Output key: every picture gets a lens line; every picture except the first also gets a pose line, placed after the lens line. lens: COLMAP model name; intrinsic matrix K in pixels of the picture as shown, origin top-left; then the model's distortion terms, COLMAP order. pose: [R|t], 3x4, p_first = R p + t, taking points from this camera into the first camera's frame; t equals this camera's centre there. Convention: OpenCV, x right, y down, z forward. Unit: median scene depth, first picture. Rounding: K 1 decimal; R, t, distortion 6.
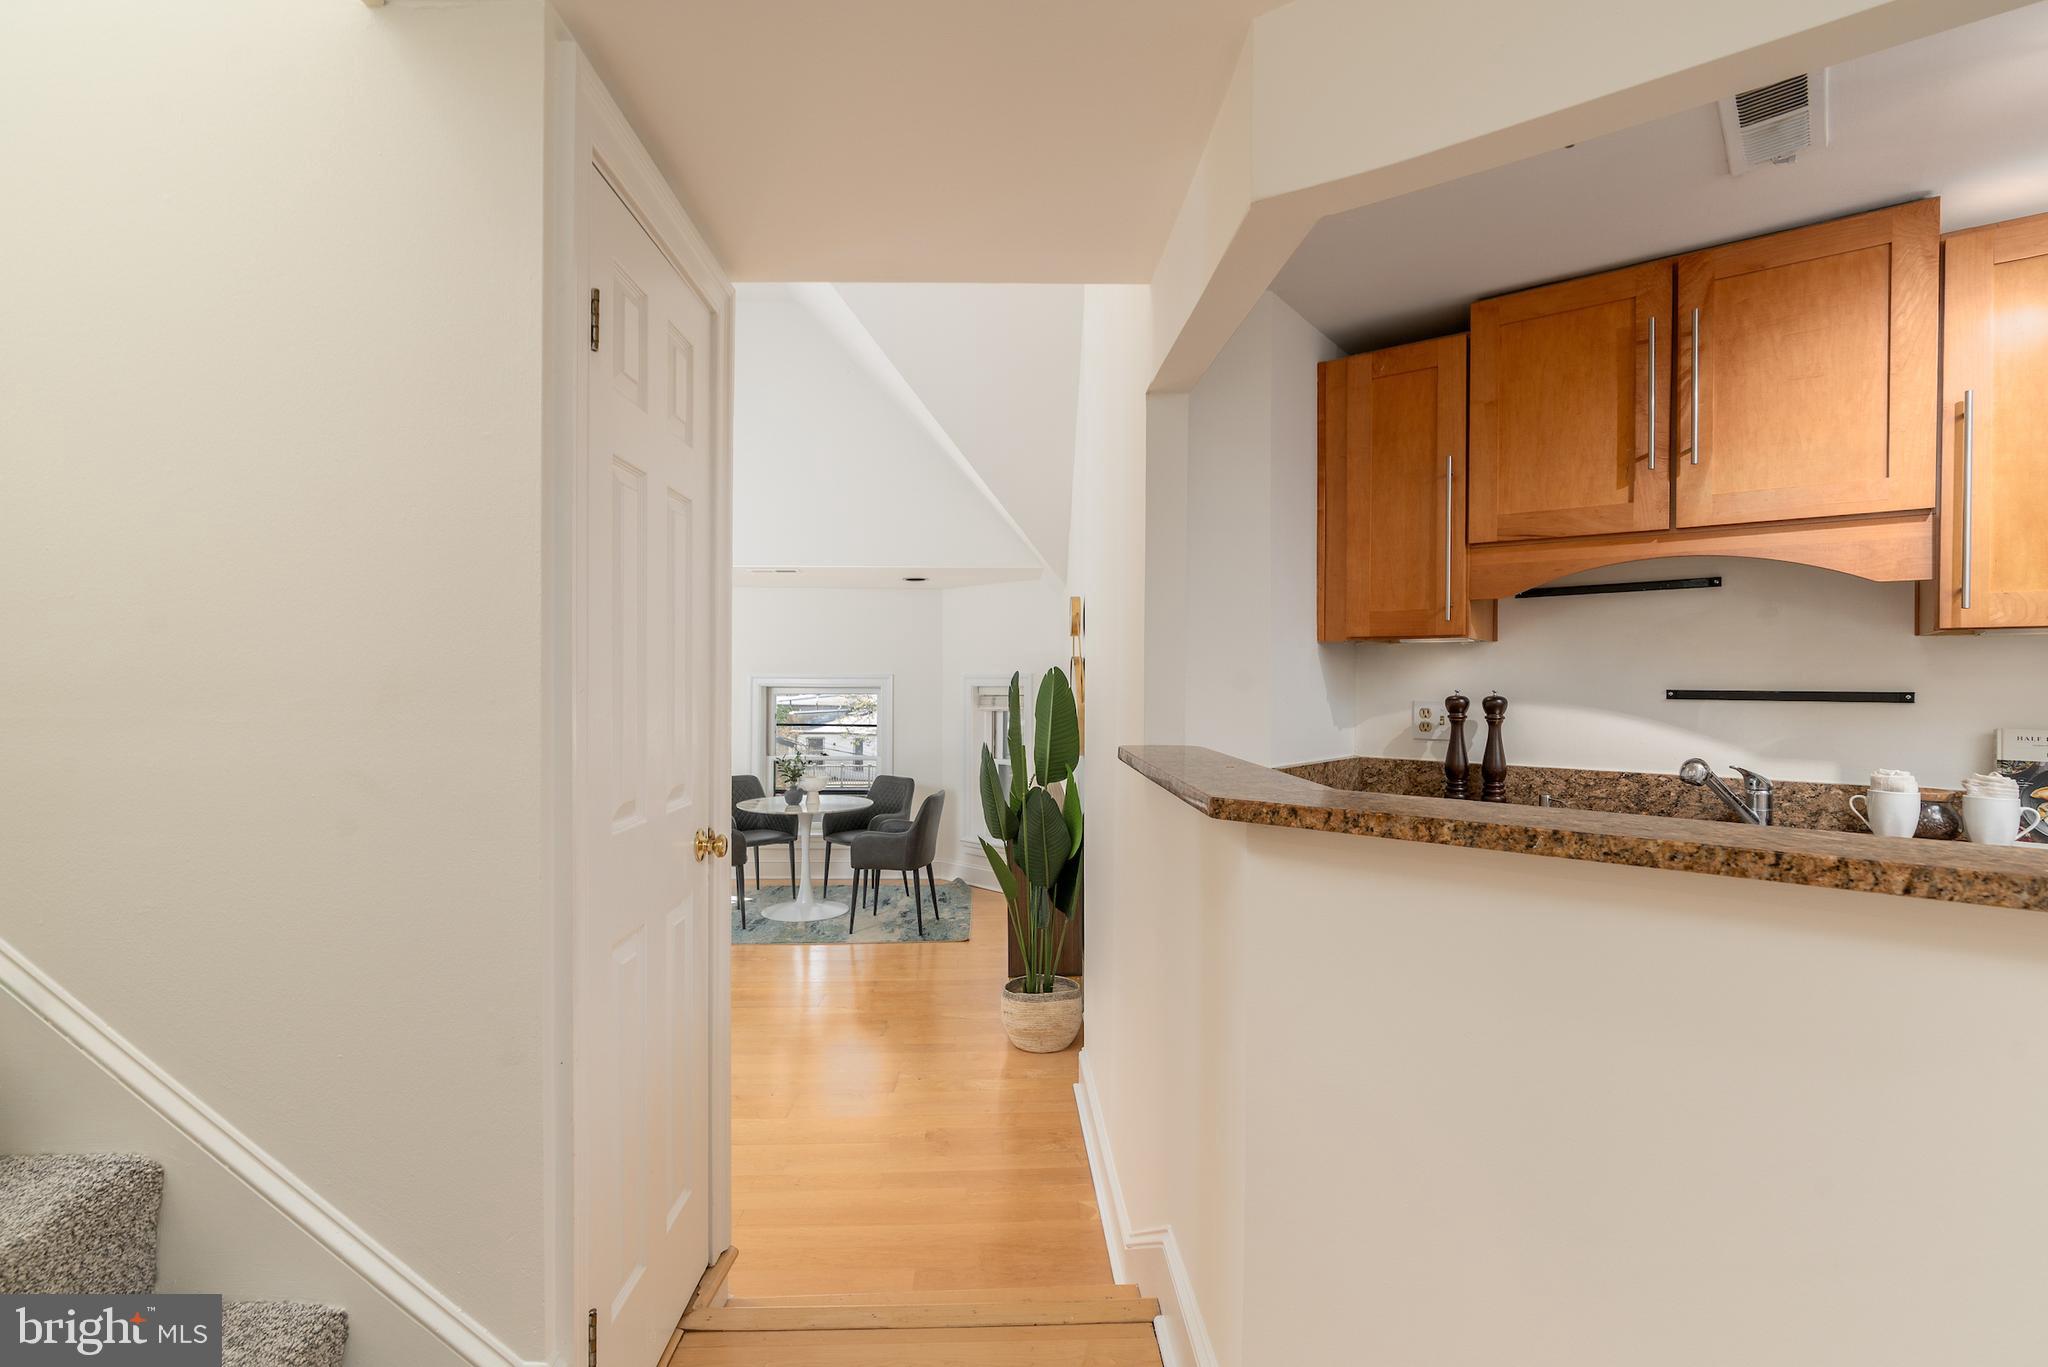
lens RADIAL K [[949.3, 0, 1024.0], [0, 949.3, 683.5], [0, 0, 1]] dist [-0.001544, -0.000397]
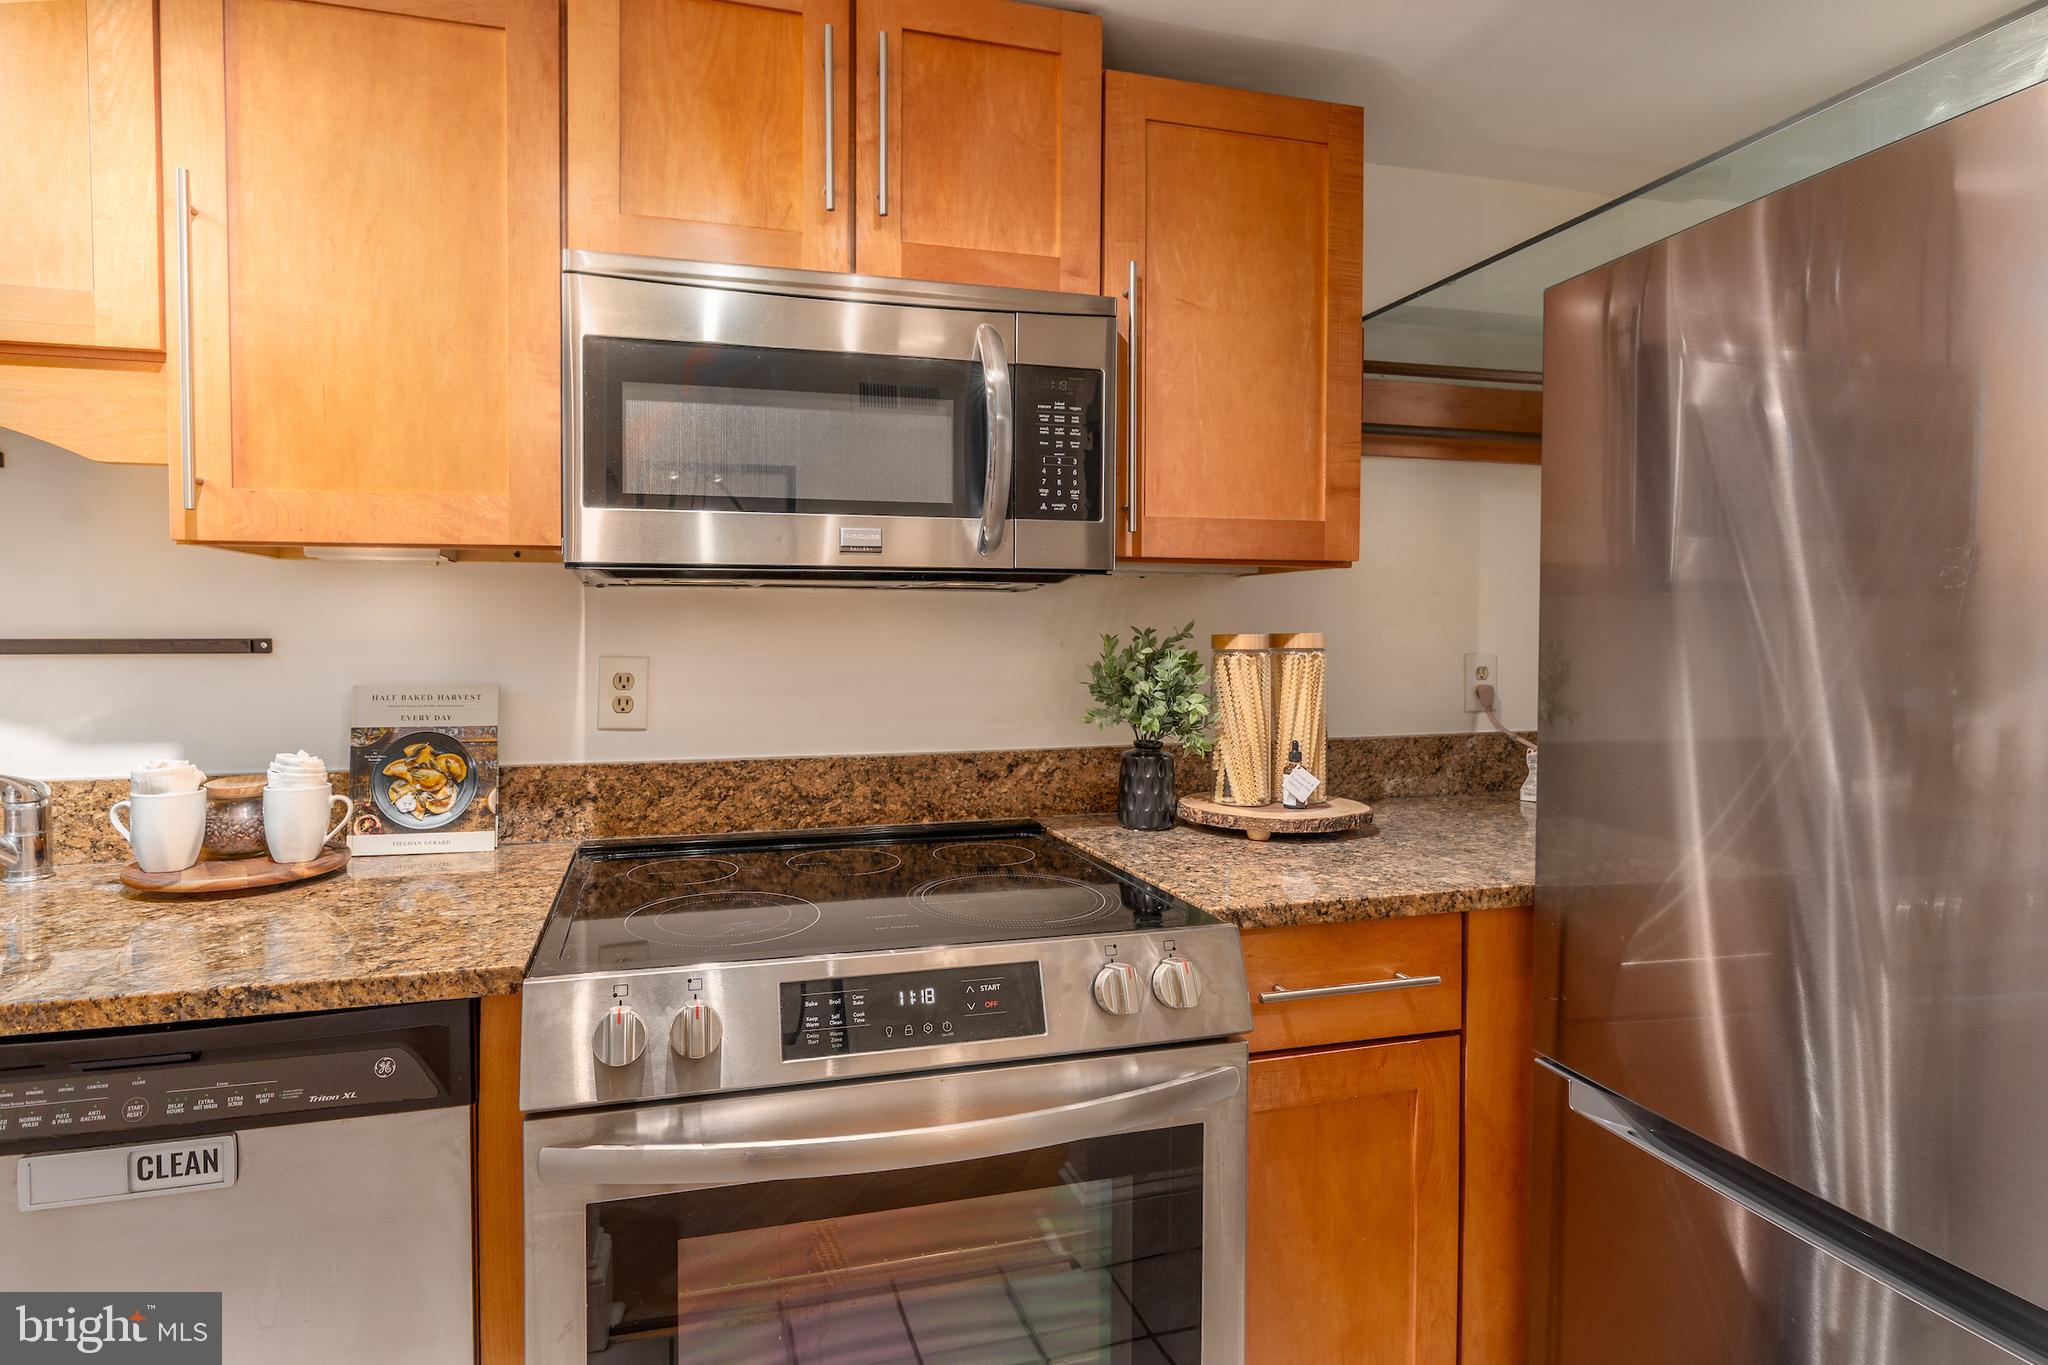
lens RADIAL K [[966.5, 0, 913.8], [0, 966.5, 652.1], [0, 0, 1]] dist [-0.002488, -0.000335]
pose [[0.619650, -0.024762, 0.784487, 0.602284], [0.006092, 0.999624, 0.026741, 0.002874], [-0.784854, -0.011792, 0.619568, 0.154521]]
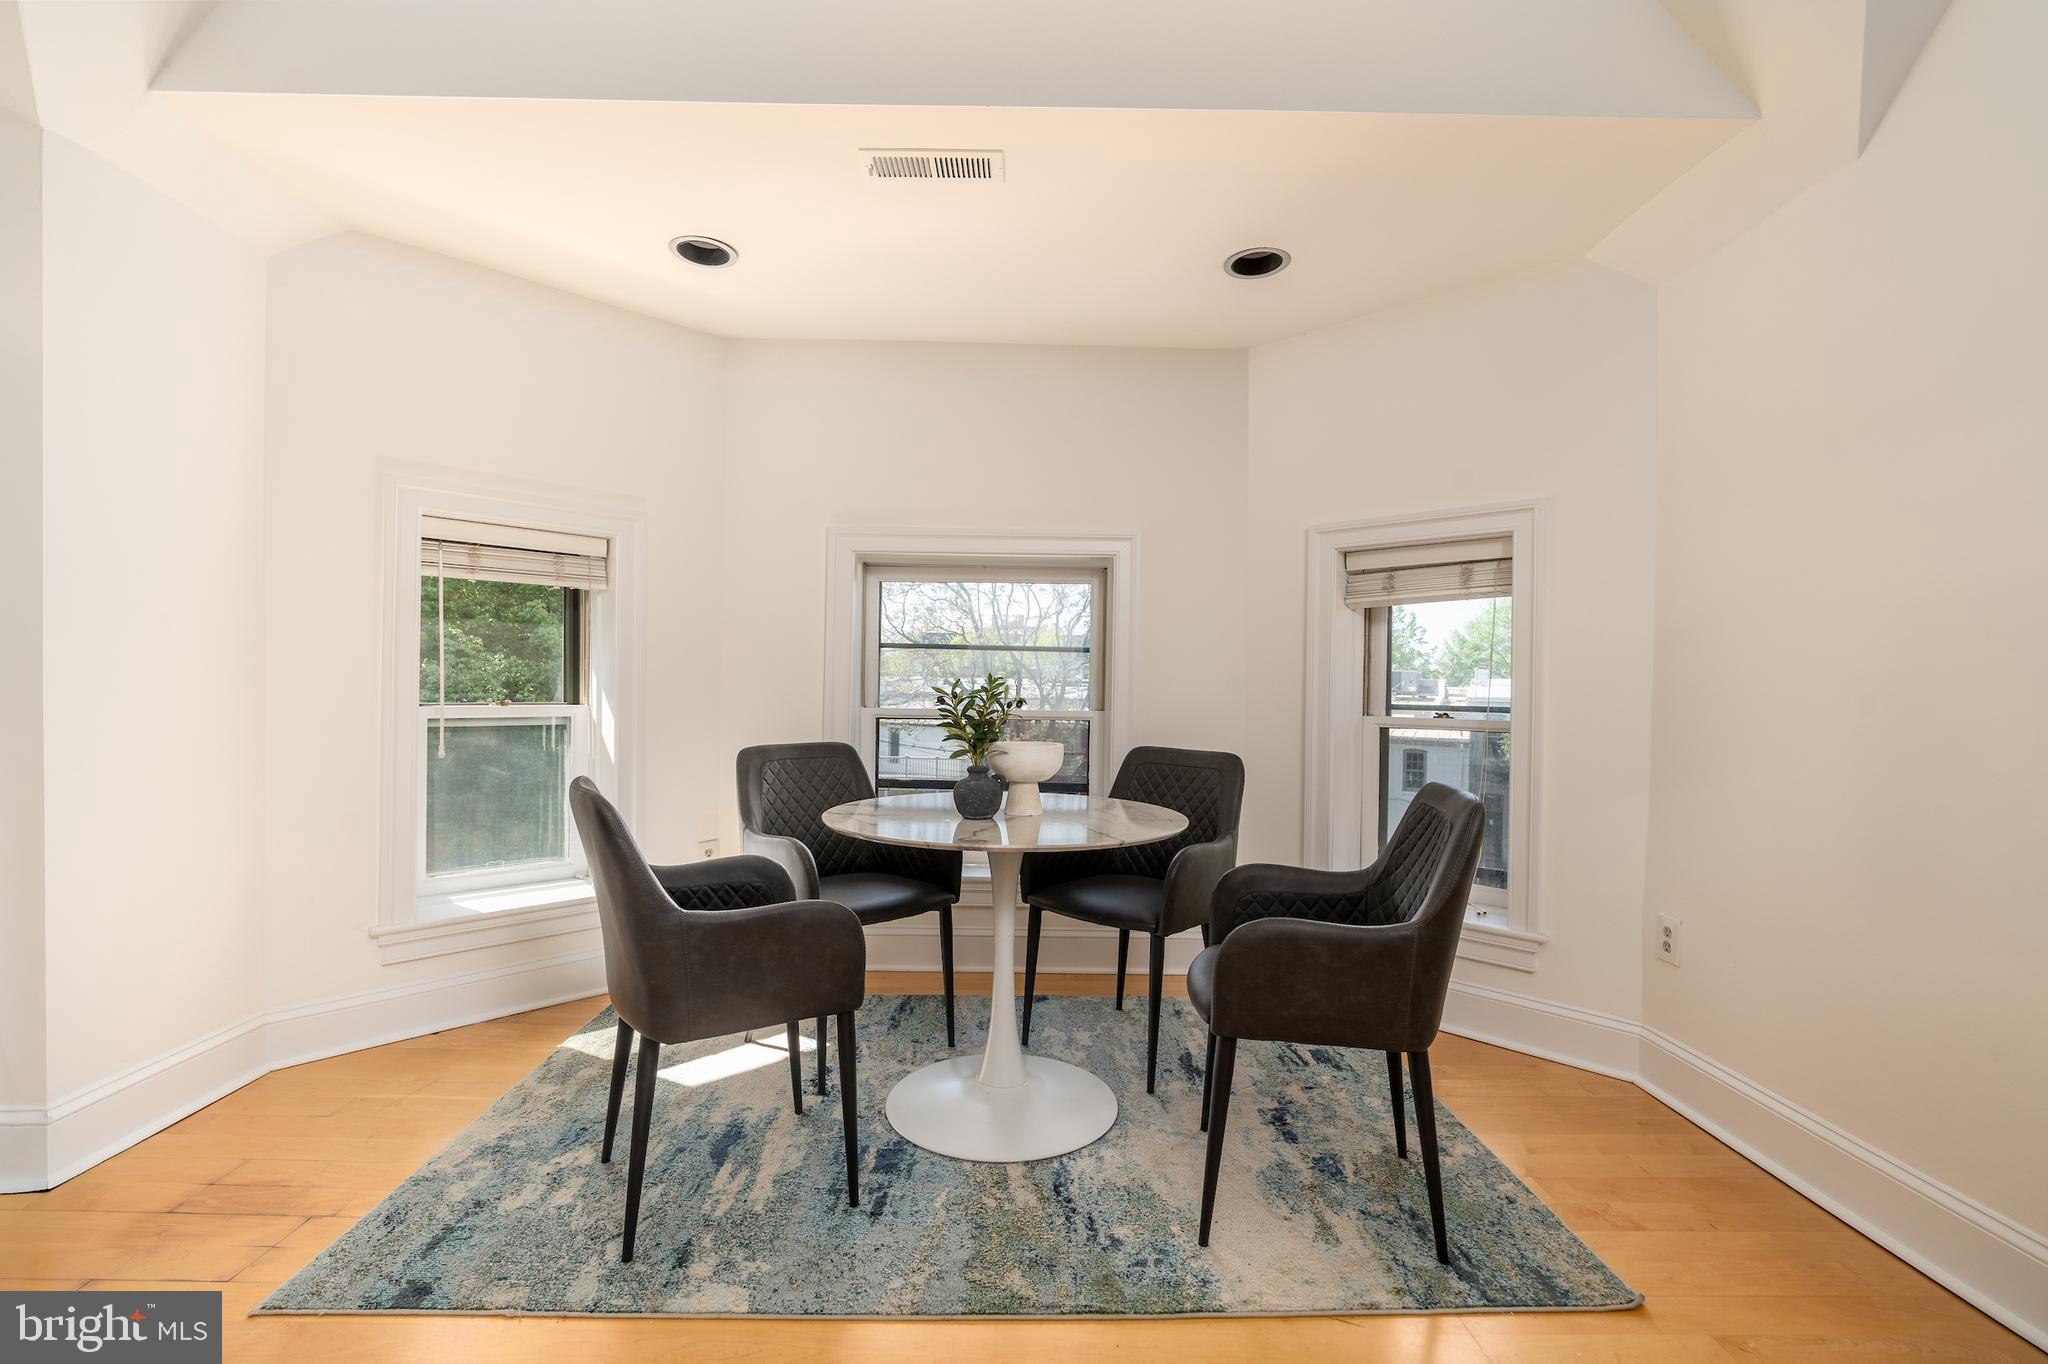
lens RADIAL K [[930.4, 0, 1026.4], [0, 930.4, 689.8], [0, 0, 1]] dist [-0.004772, 0.000470]
pose [[0.999788, 0.012450, -0.016373, -0.569786], [-0.012327, 0.999895, 0.007611, 0.196802], [0.016466, -0.007407, 0.999837, 1.677830]]
